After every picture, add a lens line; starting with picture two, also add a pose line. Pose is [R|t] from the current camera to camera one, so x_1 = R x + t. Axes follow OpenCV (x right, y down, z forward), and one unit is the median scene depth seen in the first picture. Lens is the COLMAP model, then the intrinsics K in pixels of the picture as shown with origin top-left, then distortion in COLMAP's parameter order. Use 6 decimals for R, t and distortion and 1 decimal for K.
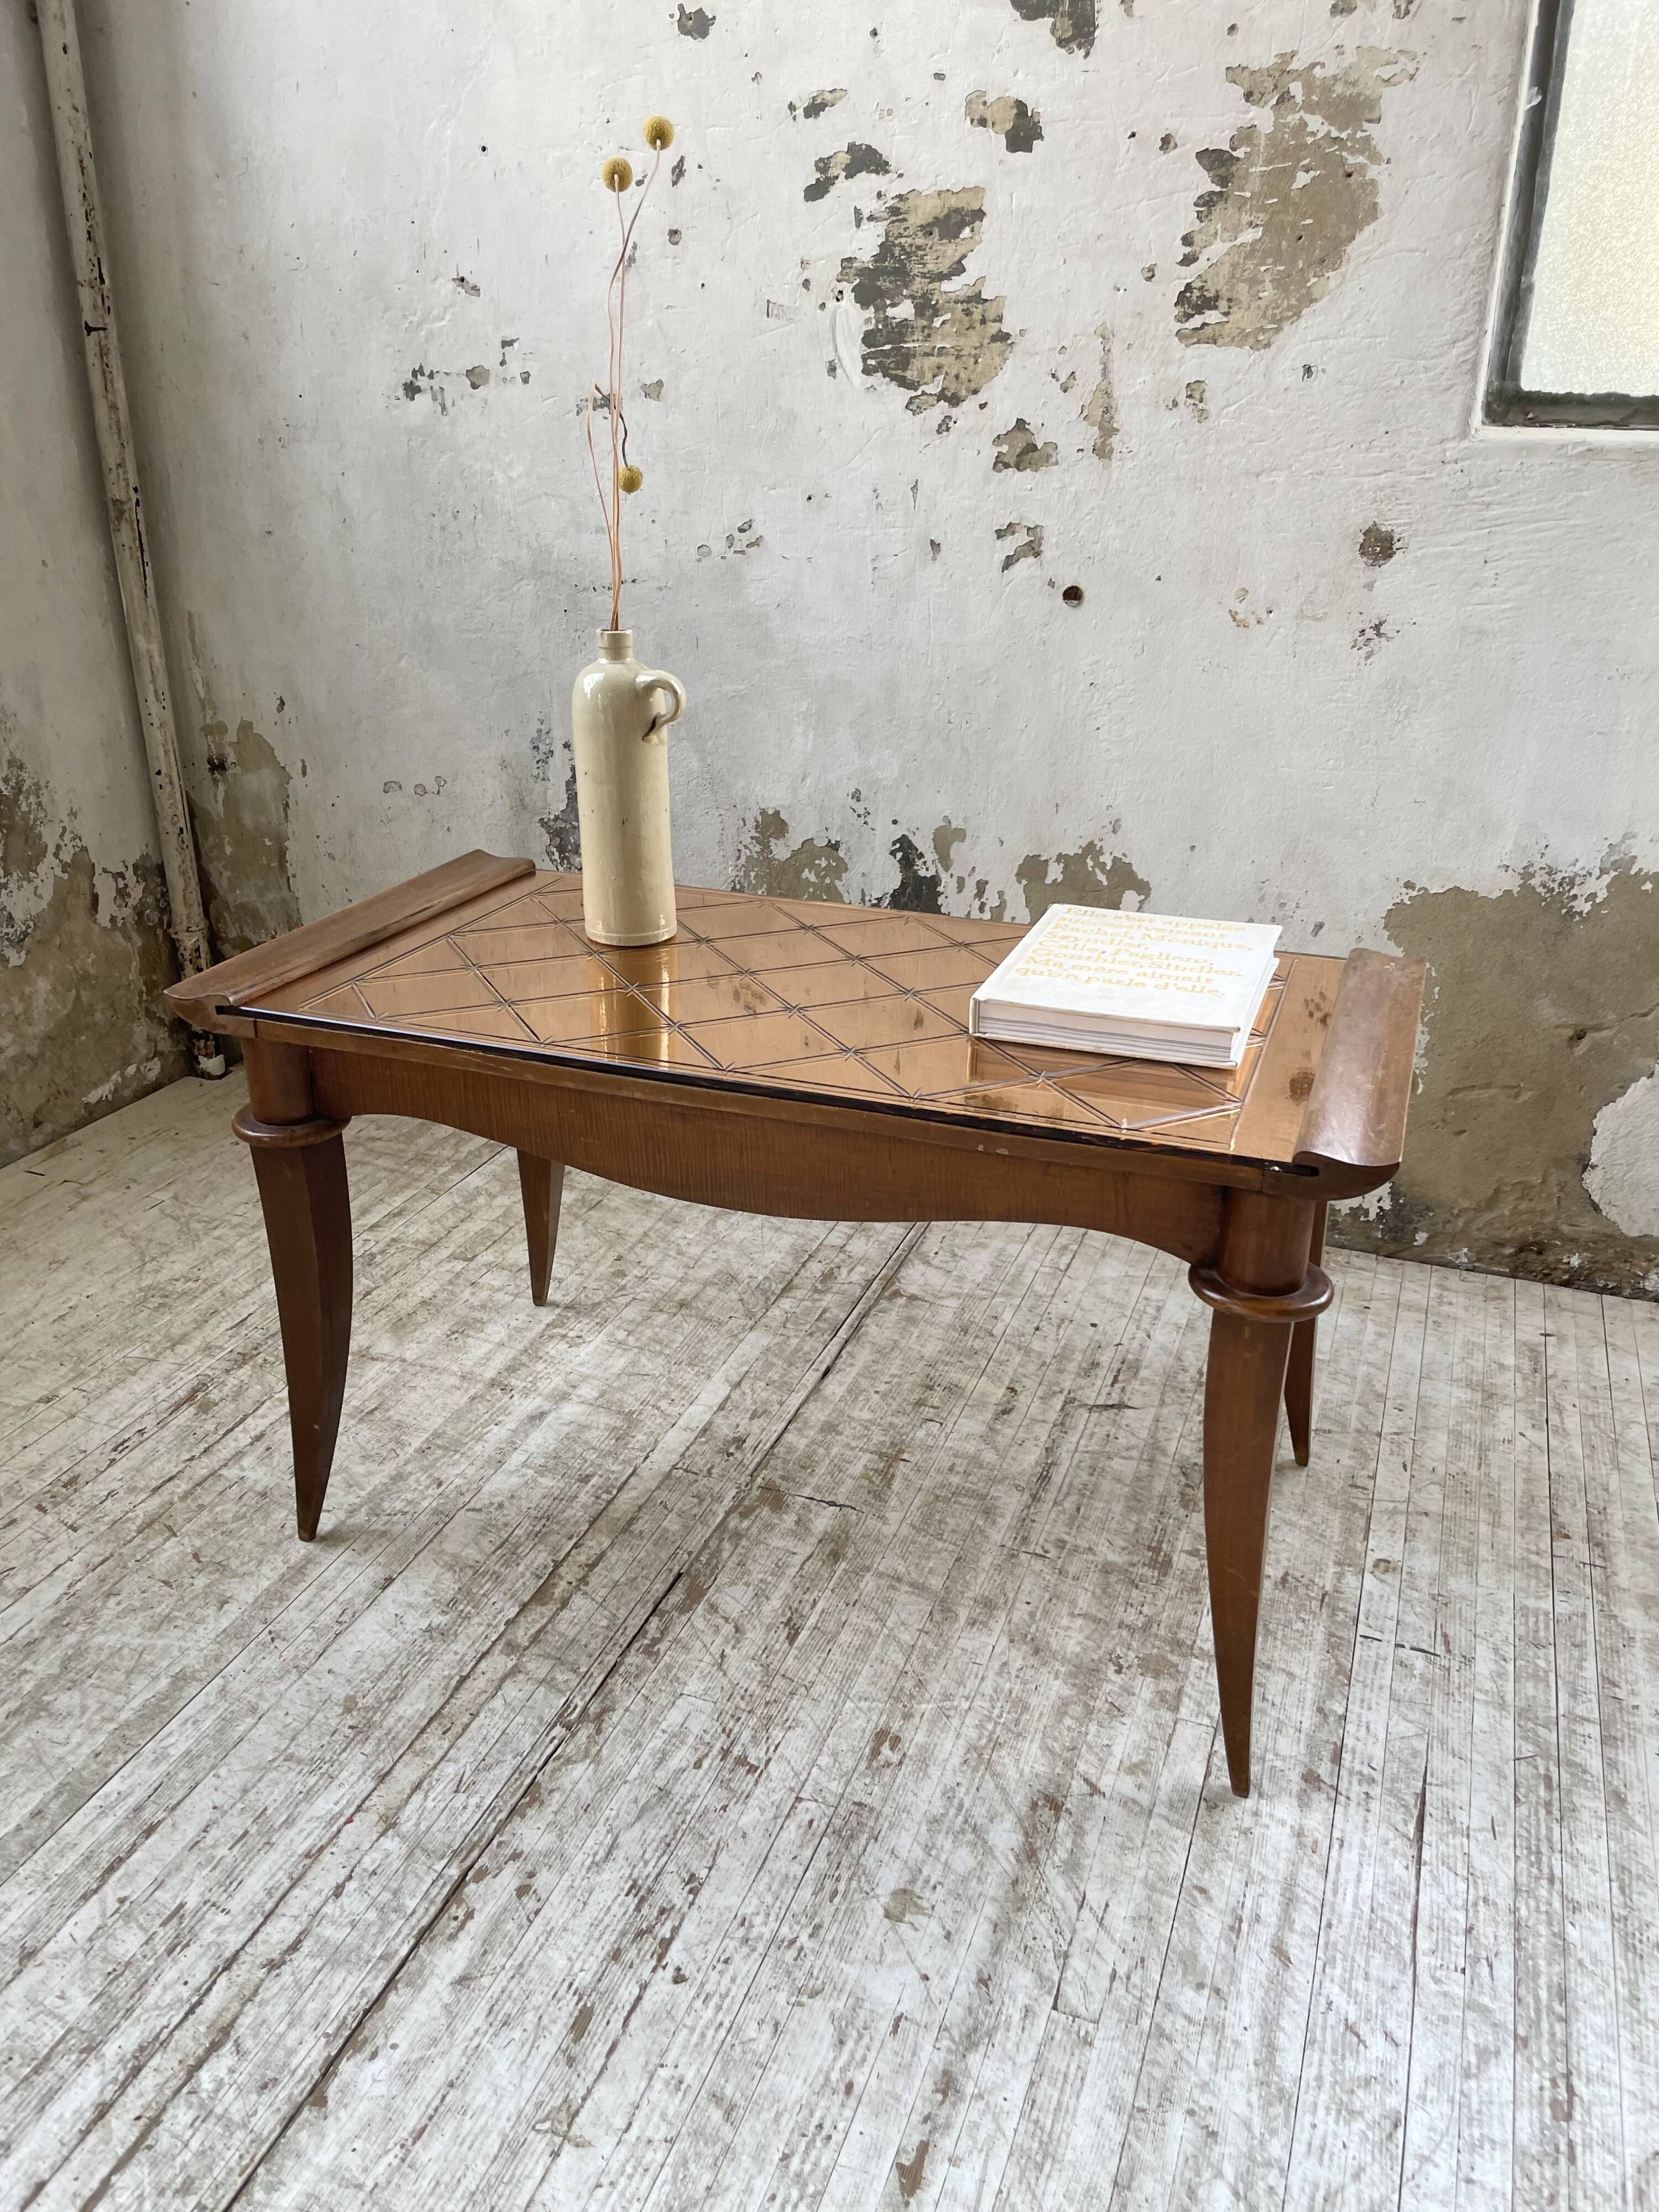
lens RADIAL K [[1662.2, 0, 850.8], [0, 1662.2, 1122.0], [0, 0, 1]] dist [0.087278, -0.115348]
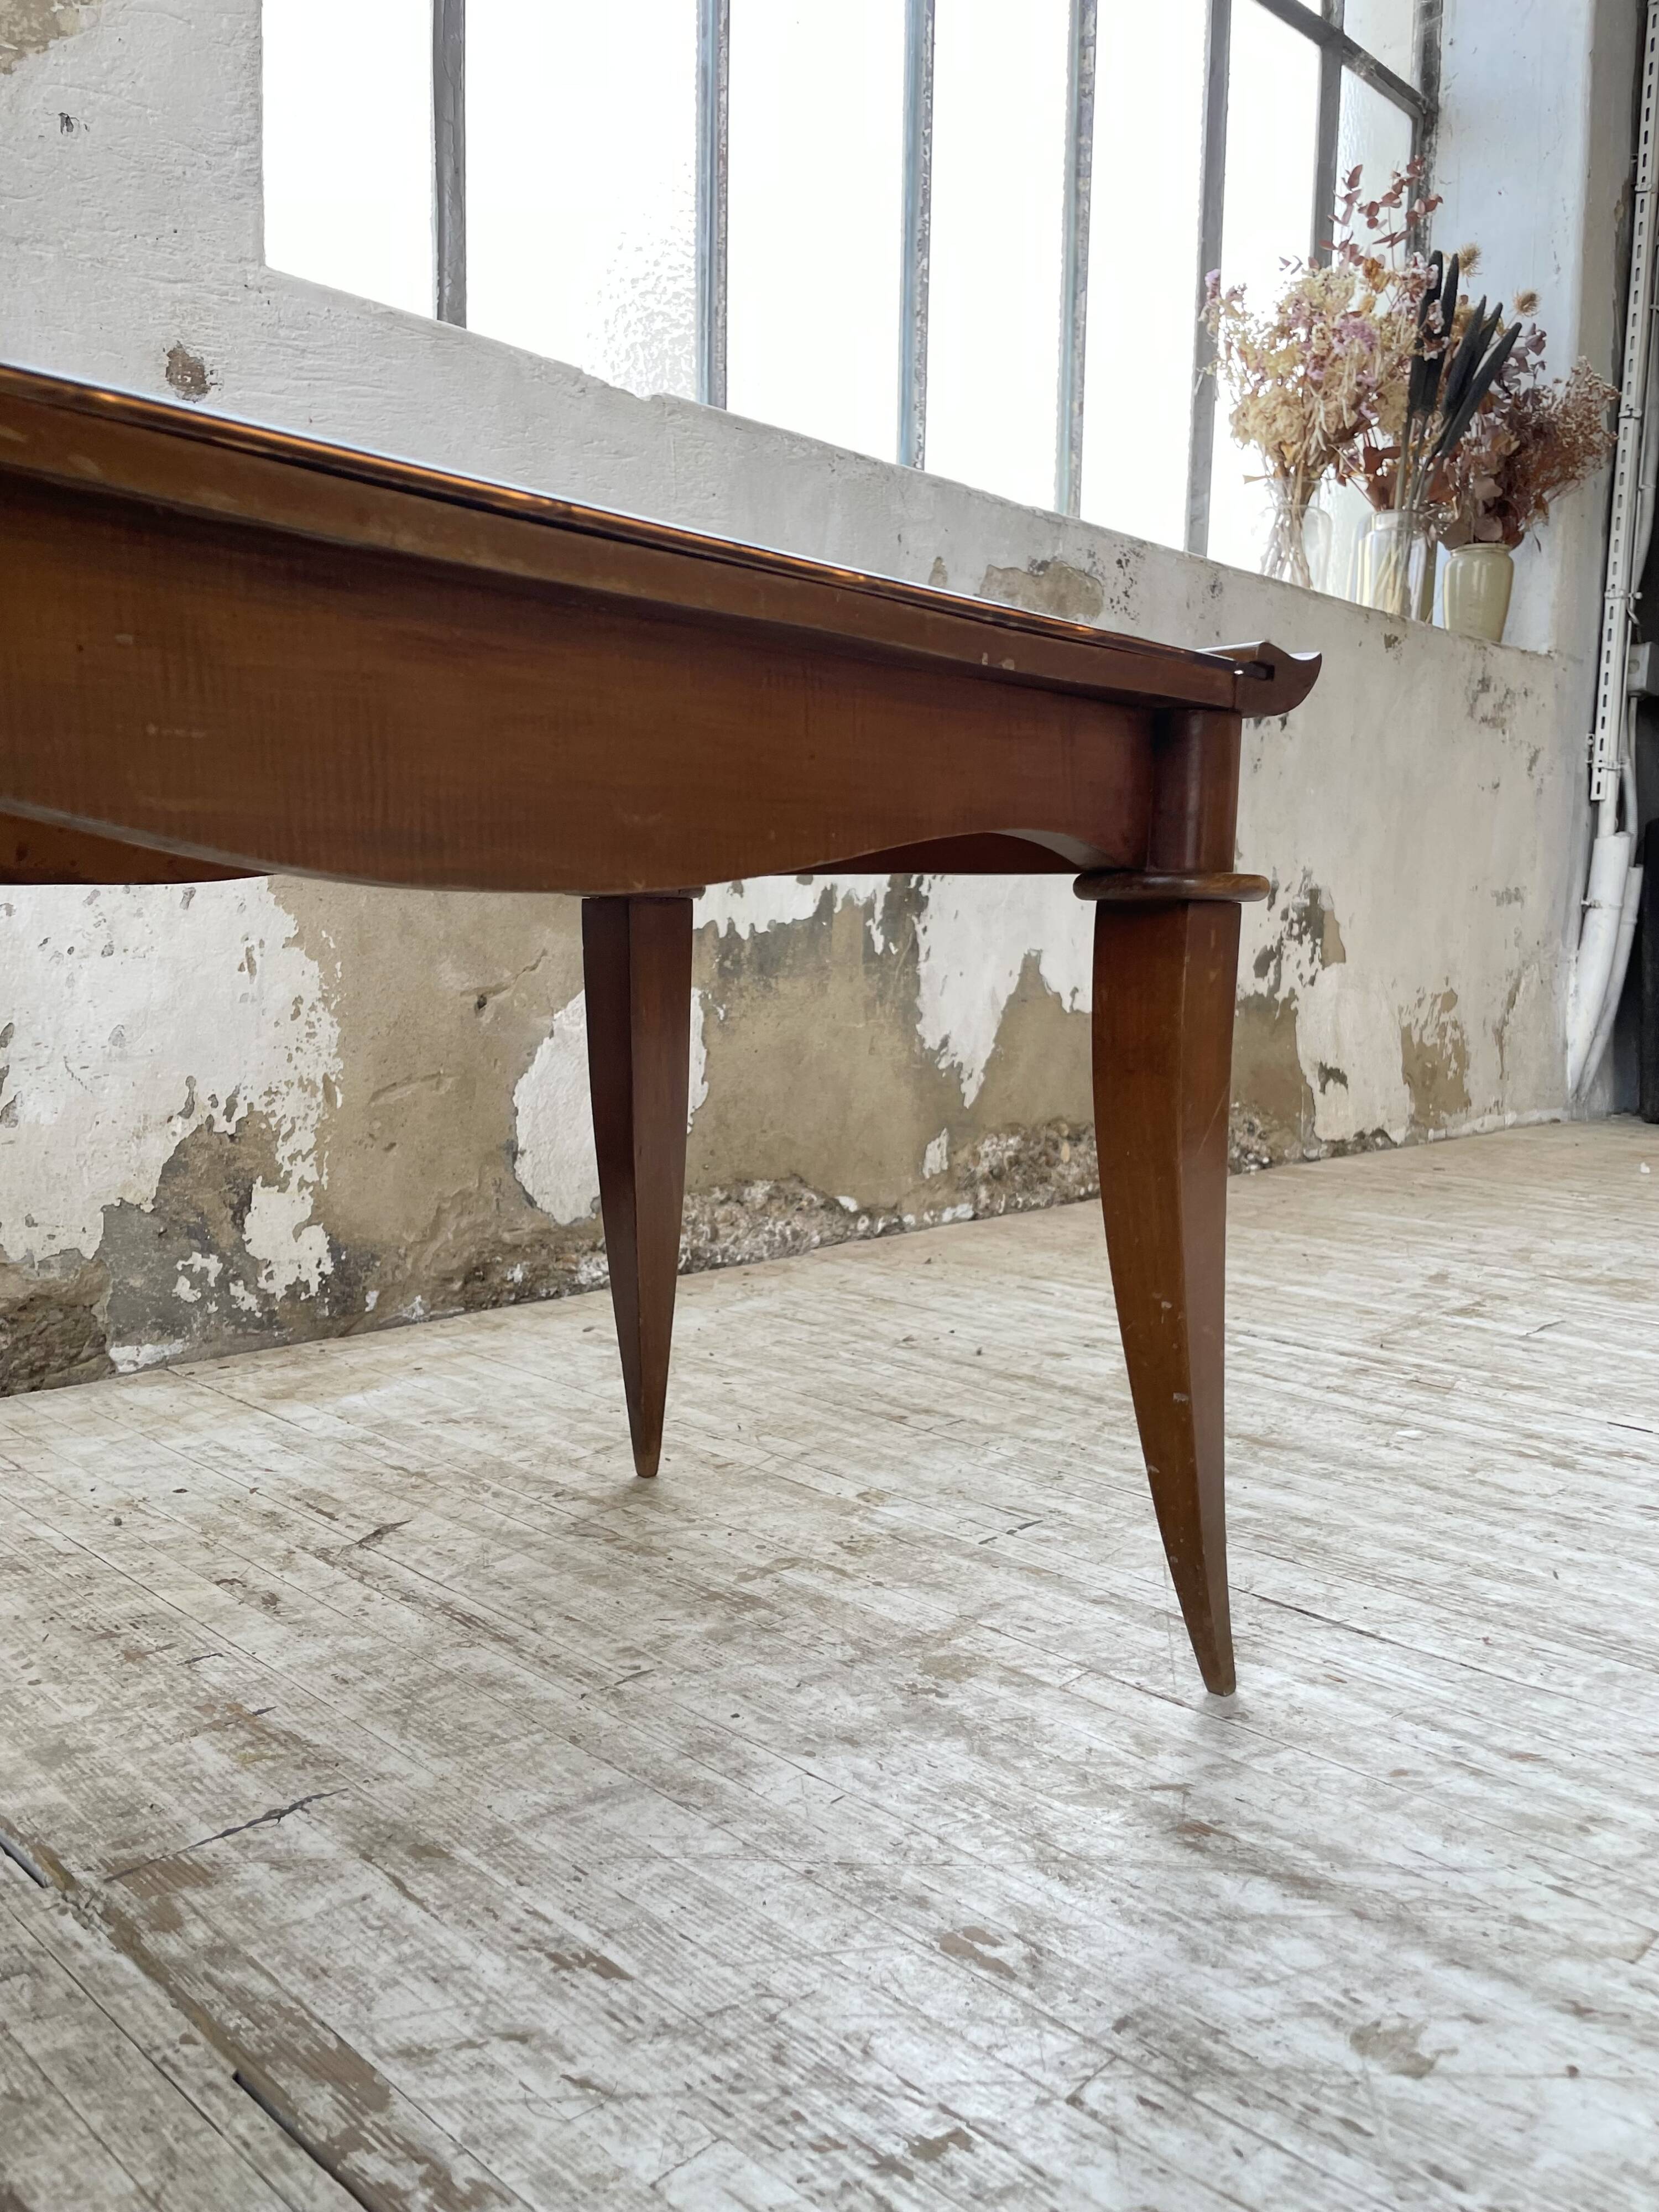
lens RADIAL K [[1680.0, 0, 805.4], [0, 1680.0, 1107.6], [0, 0, 1]] dist [0.077194, -0.107360]
pose [[0.416067, -0.107829, 0.902918, -0.374275], [0.344610, 0.937577, -0.046829, 0.127762], [-0.841506, 0.330639, 0.427254, 0.658570]]
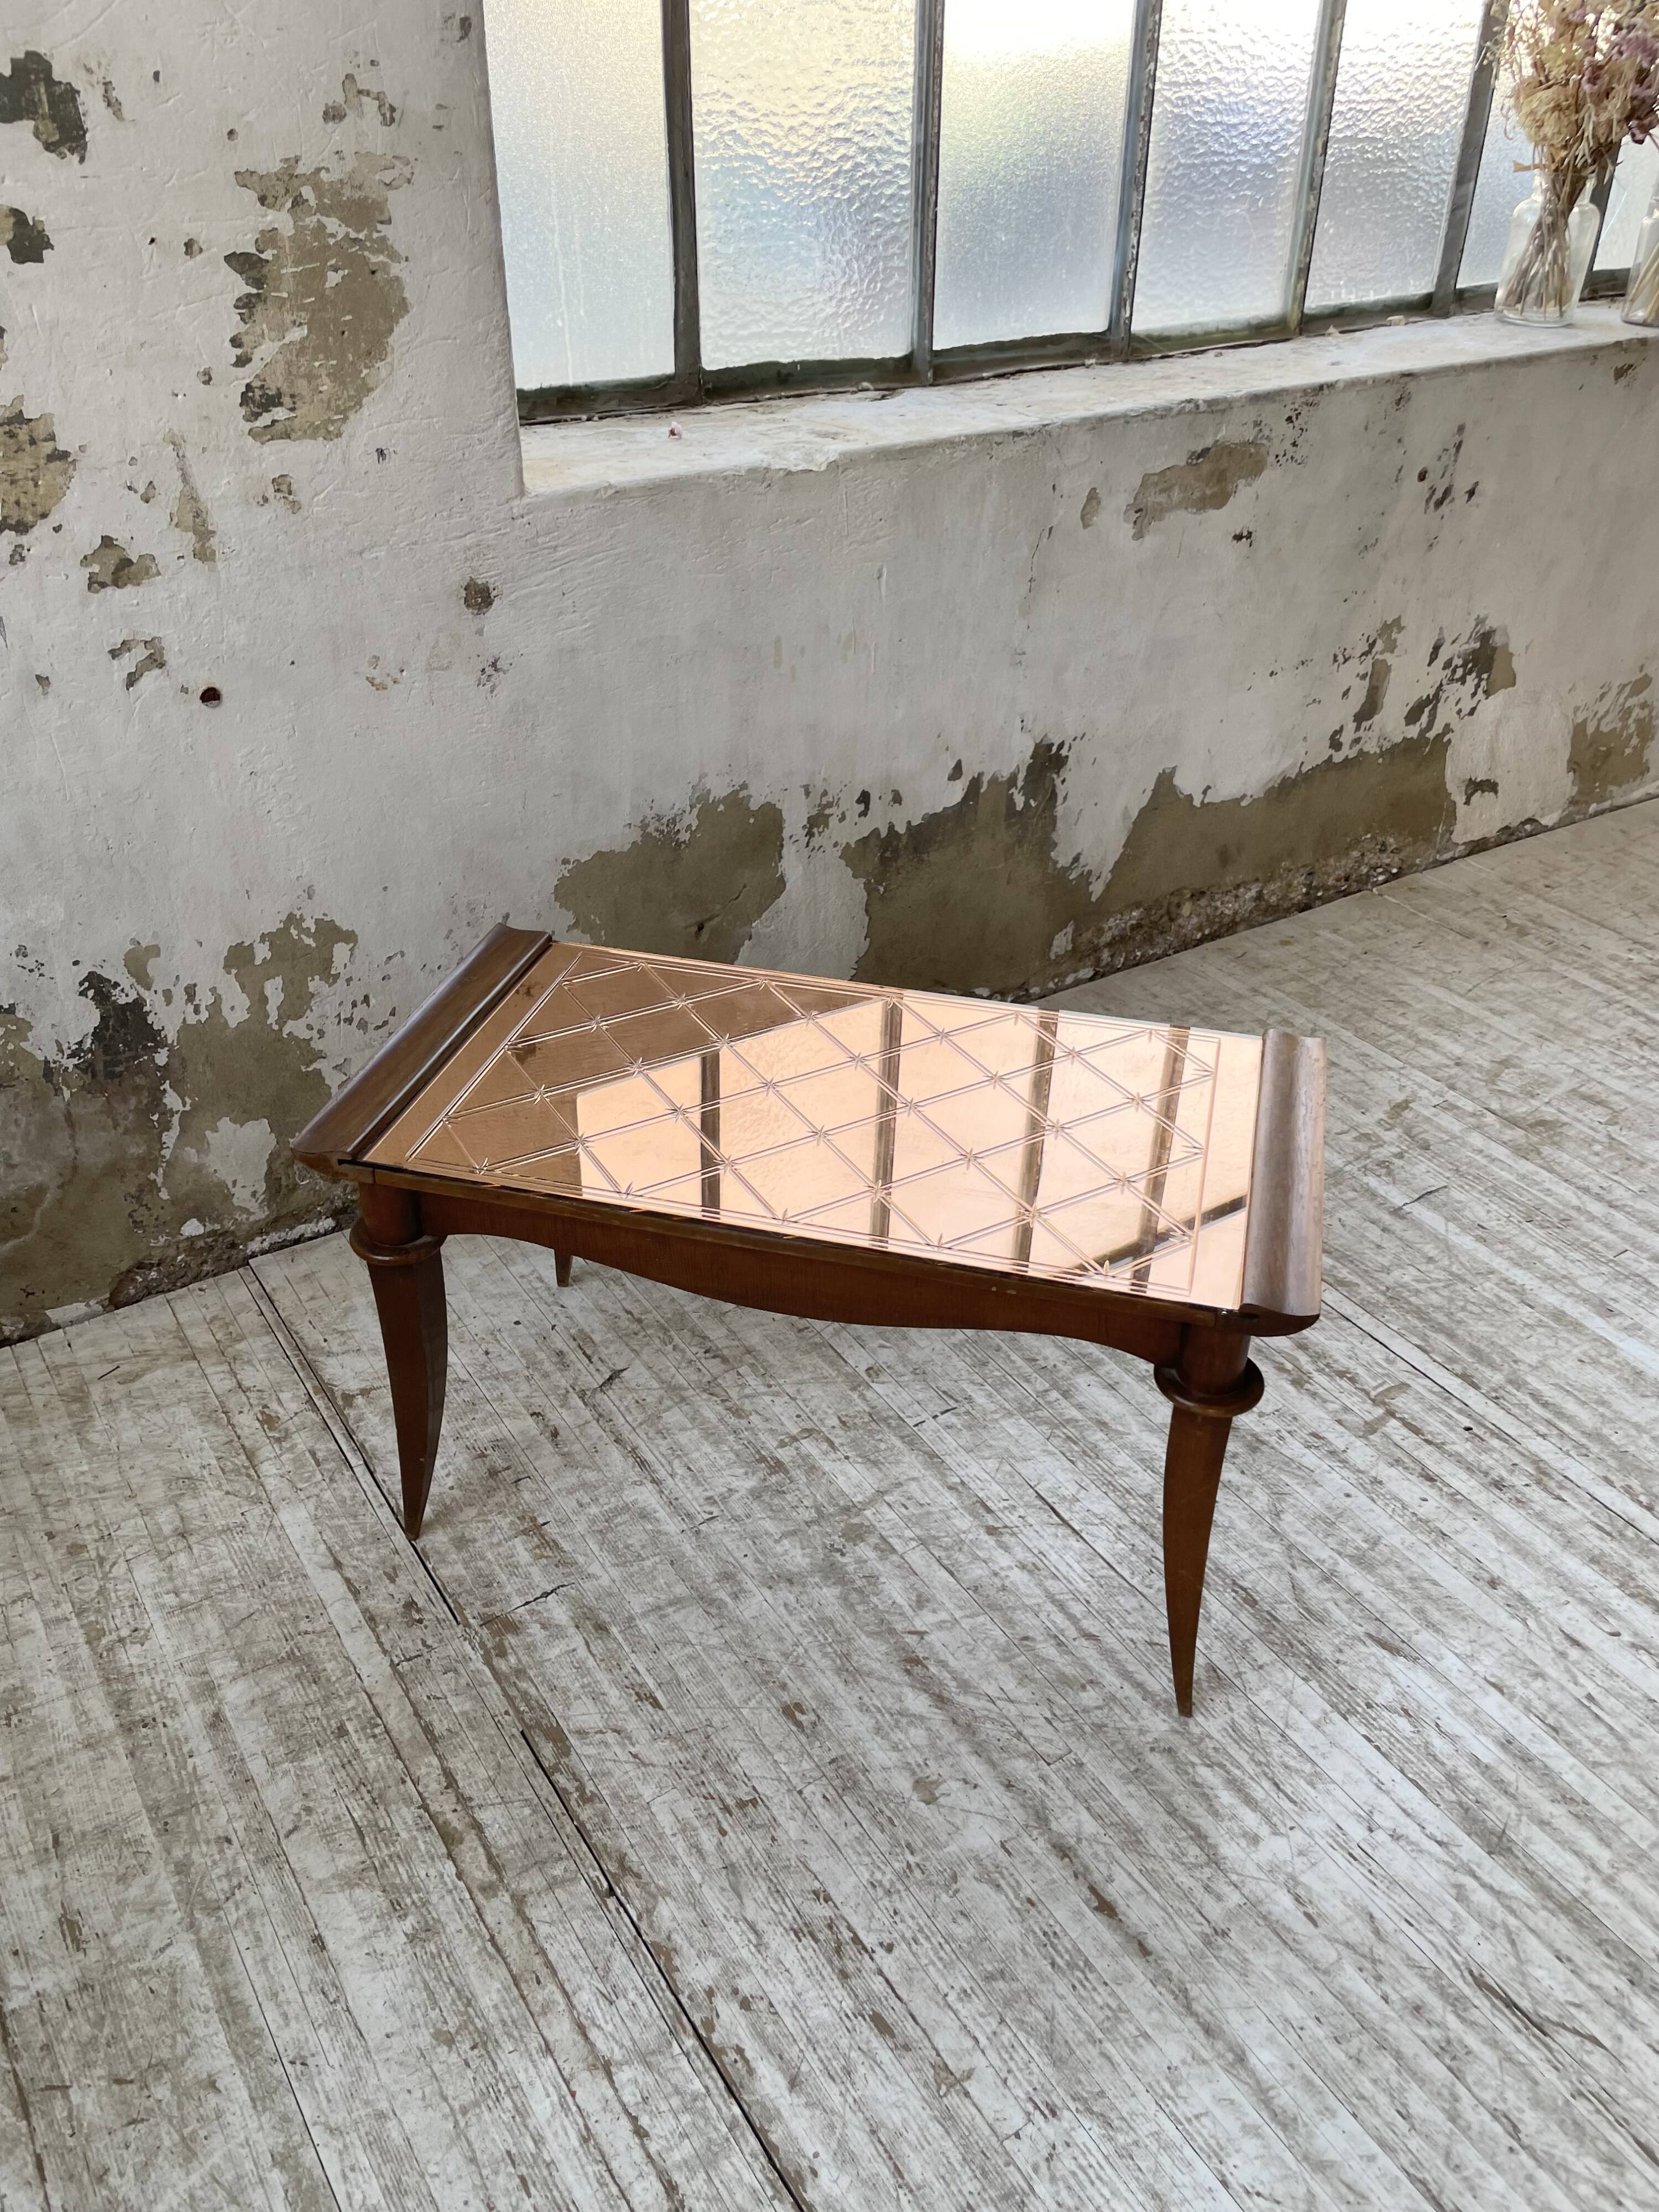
lens RADIAL K [[1664.3, 0, 825.4], [0, 1664.3, 1121.9], [0, 0, 1]] dist [0.085522, -0.118228]
pose [[0.601370, -0.447331, 0.662004, -0.538762], [0.311866, 0.894268, 0.320975, -0.385186], [-0.735591, 0.013432, 0.677292, 0.097153]]
